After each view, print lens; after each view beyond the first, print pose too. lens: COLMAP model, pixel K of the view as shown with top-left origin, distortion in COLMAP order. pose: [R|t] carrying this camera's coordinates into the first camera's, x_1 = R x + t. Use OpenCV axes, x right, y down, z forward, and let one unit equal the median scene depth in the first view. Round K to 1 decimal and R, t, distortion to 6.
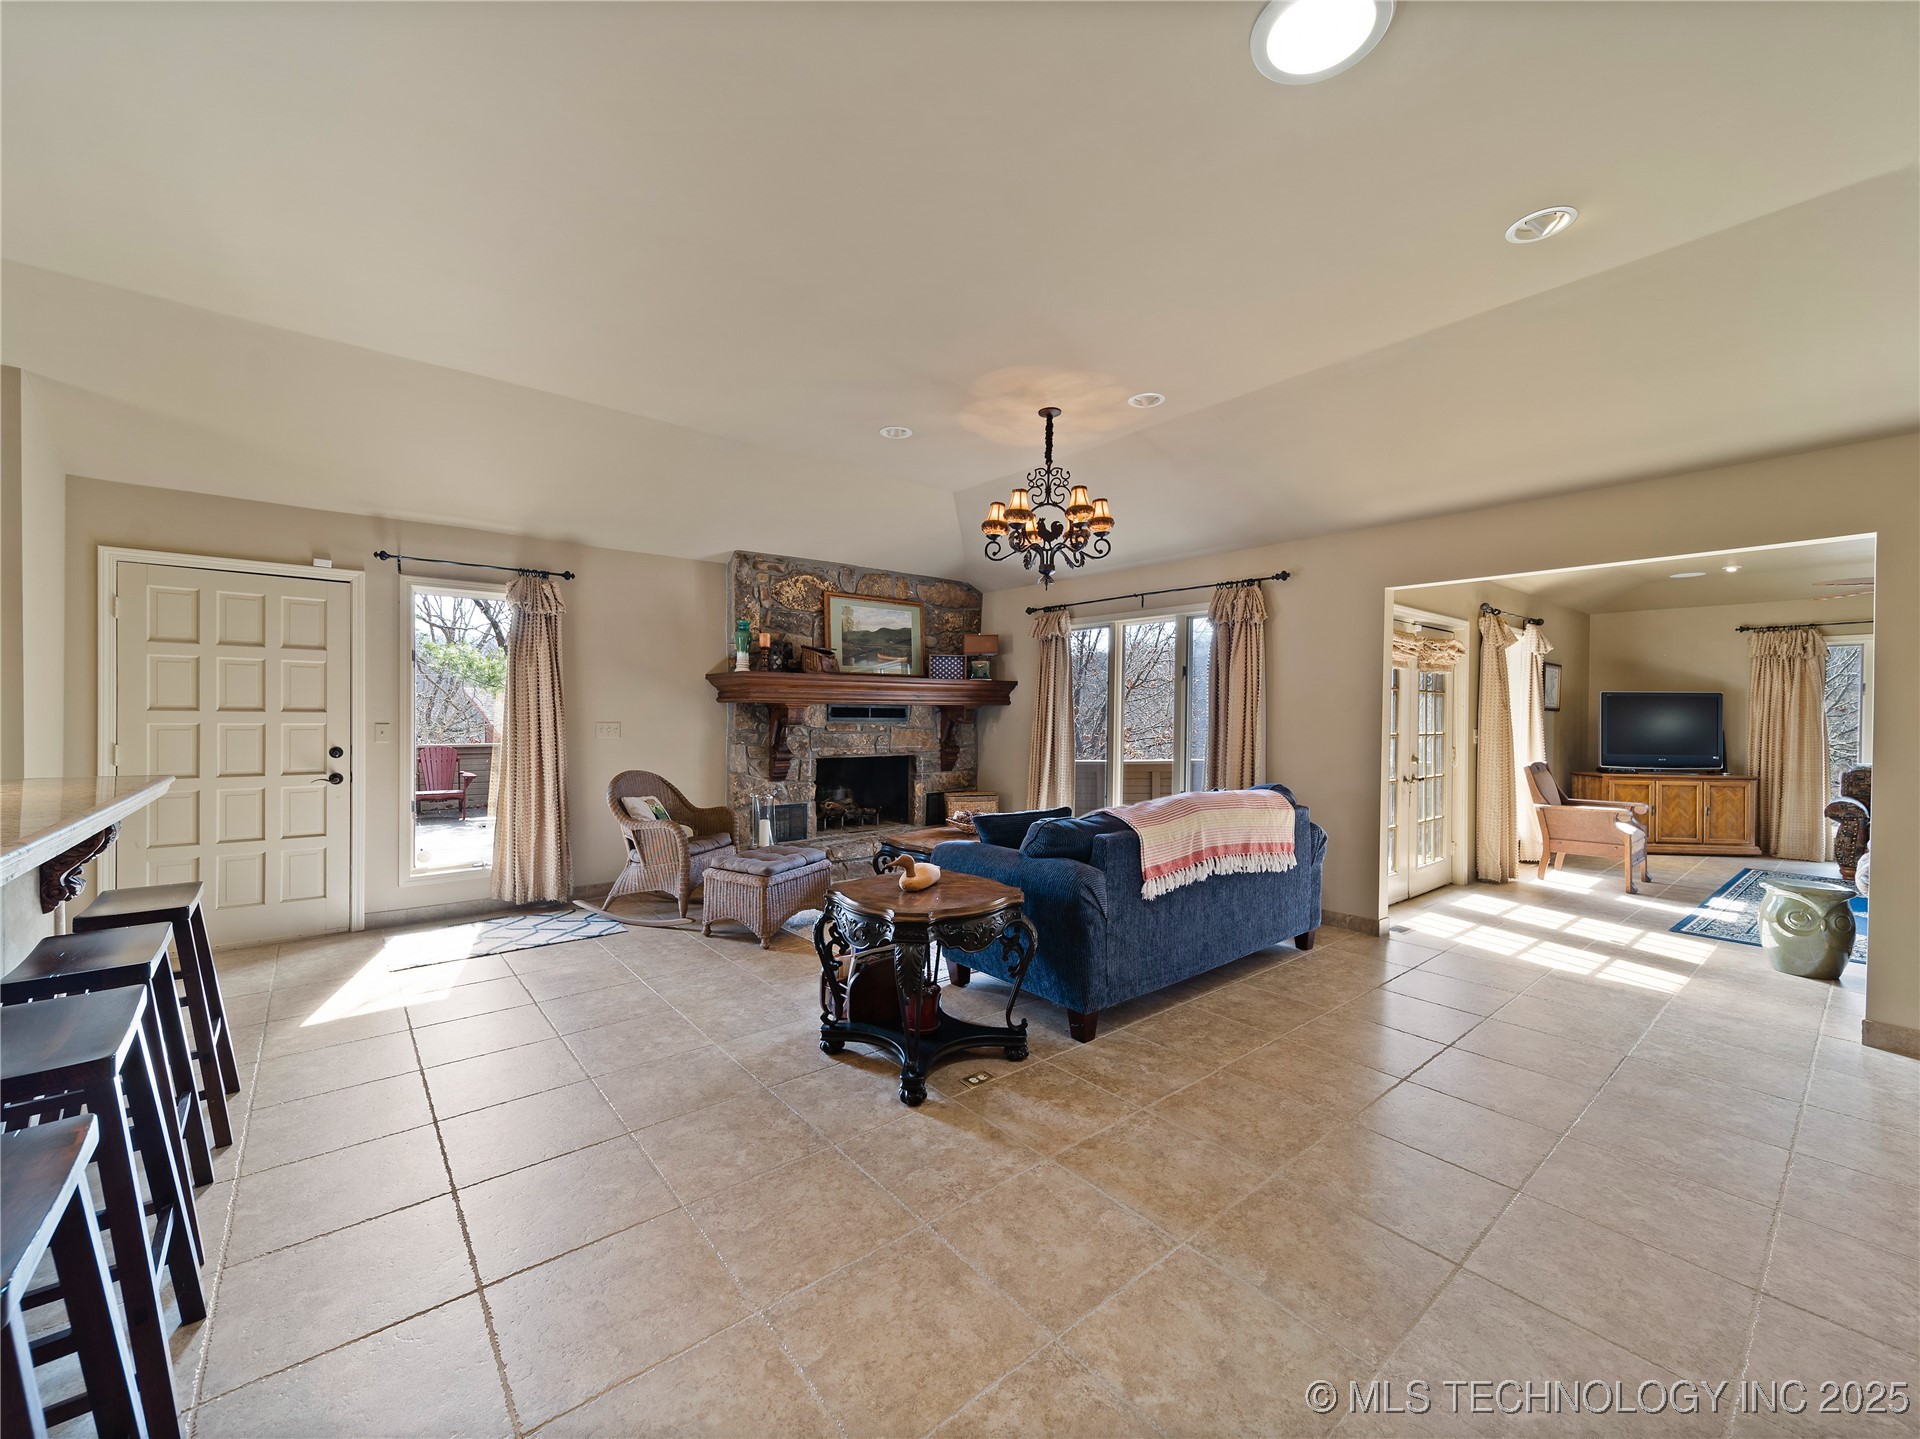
lens RADIAL K [[759.7, 0, 939.7], [0, 759.7, 719.6], [0, 0, 1]] dist [0.007330, -0.000421]
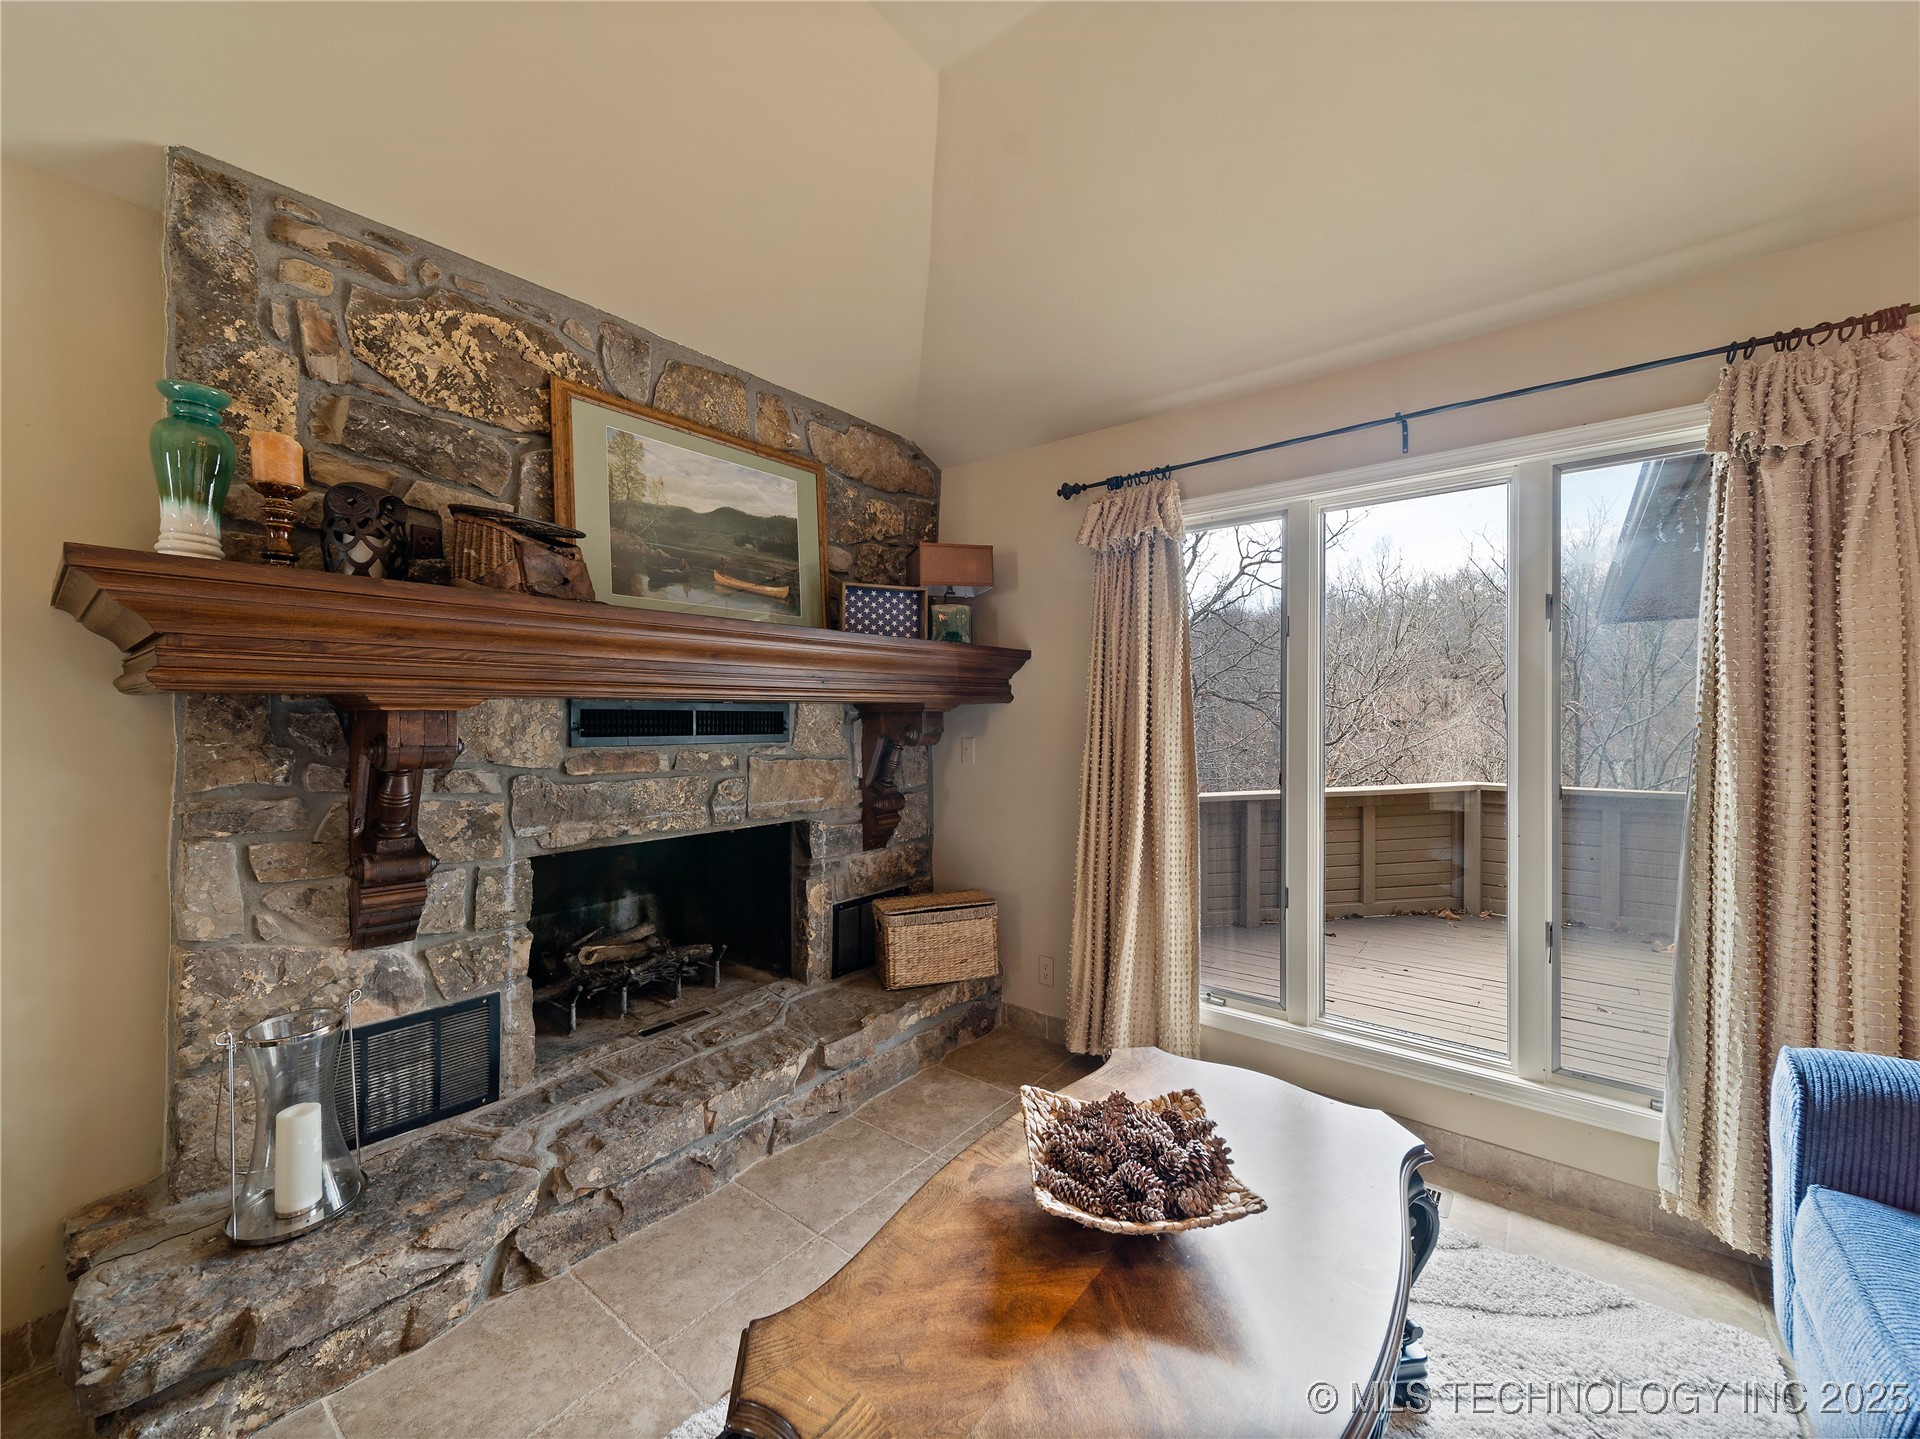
lens RADIAL K [[759.7, 0, 947.6], [0, 759.7, 719.2], [0, 0, 1]] dist [0.007330, -0.000421]
pose [[0.976639, -0.009561, 0.214672, -0.055315], [0.010860, 0.999929, -0.004874, -0.008607], [-0.214610, 0.007092, 0.976674, 0.671901]]
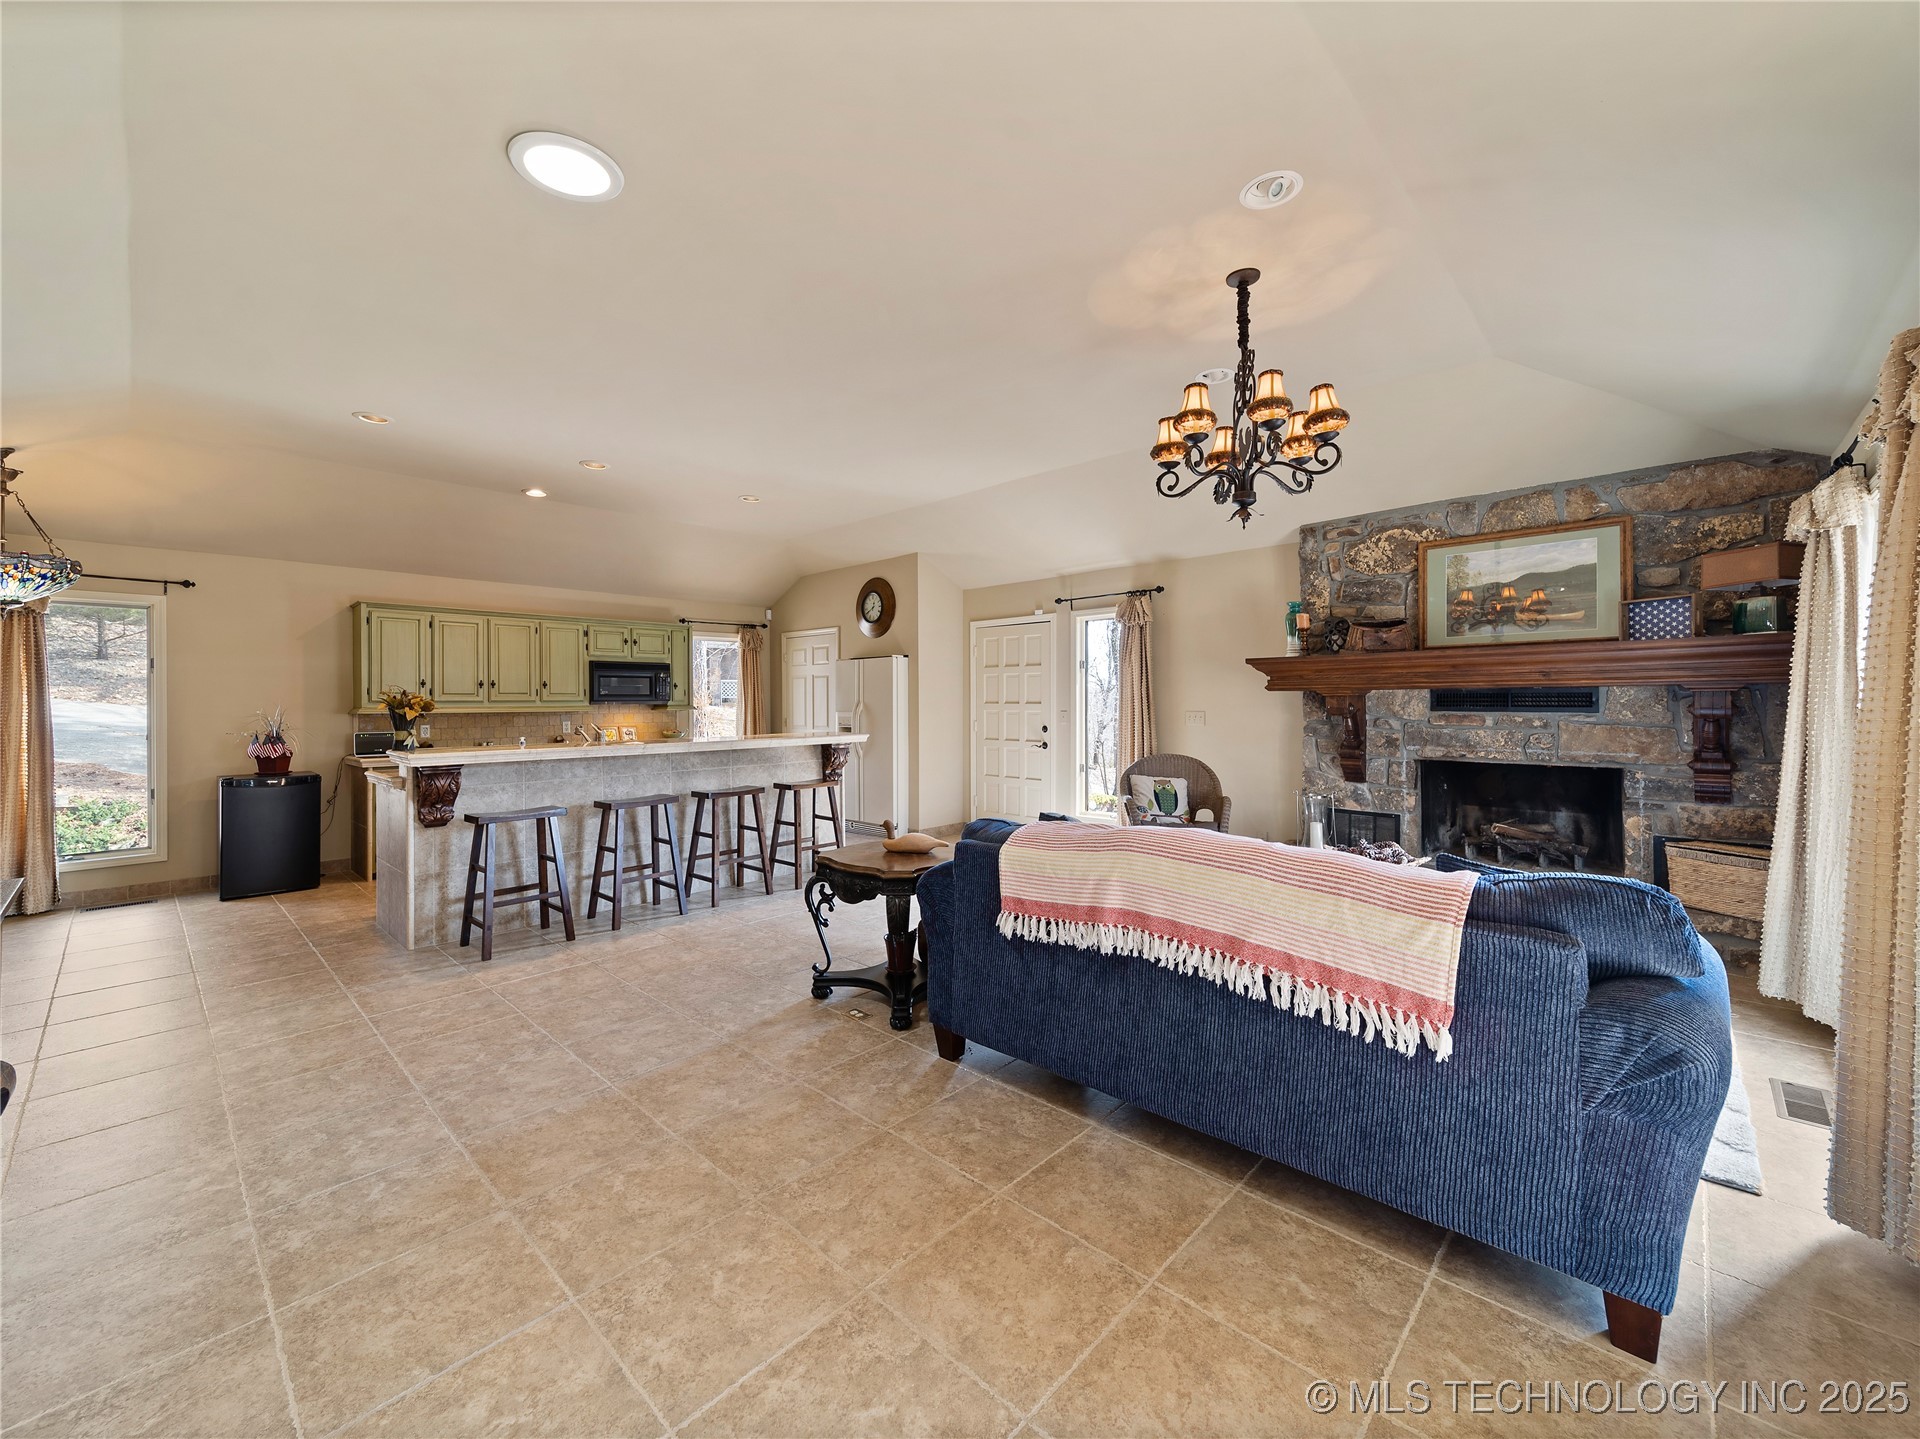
lens RADIAL K [[759.7, 0, 968.4], [0, 759.7, 696.4], [0, 0, 1]] dist [0.007330, -0.000421]
pose [[0.151055, -0.013862, -0.988428, 0.586901], [-0.002103, 0.999895, -0.014344, -0.001473], [0.988523, 0.004245, 0.151010, 0.465777]]
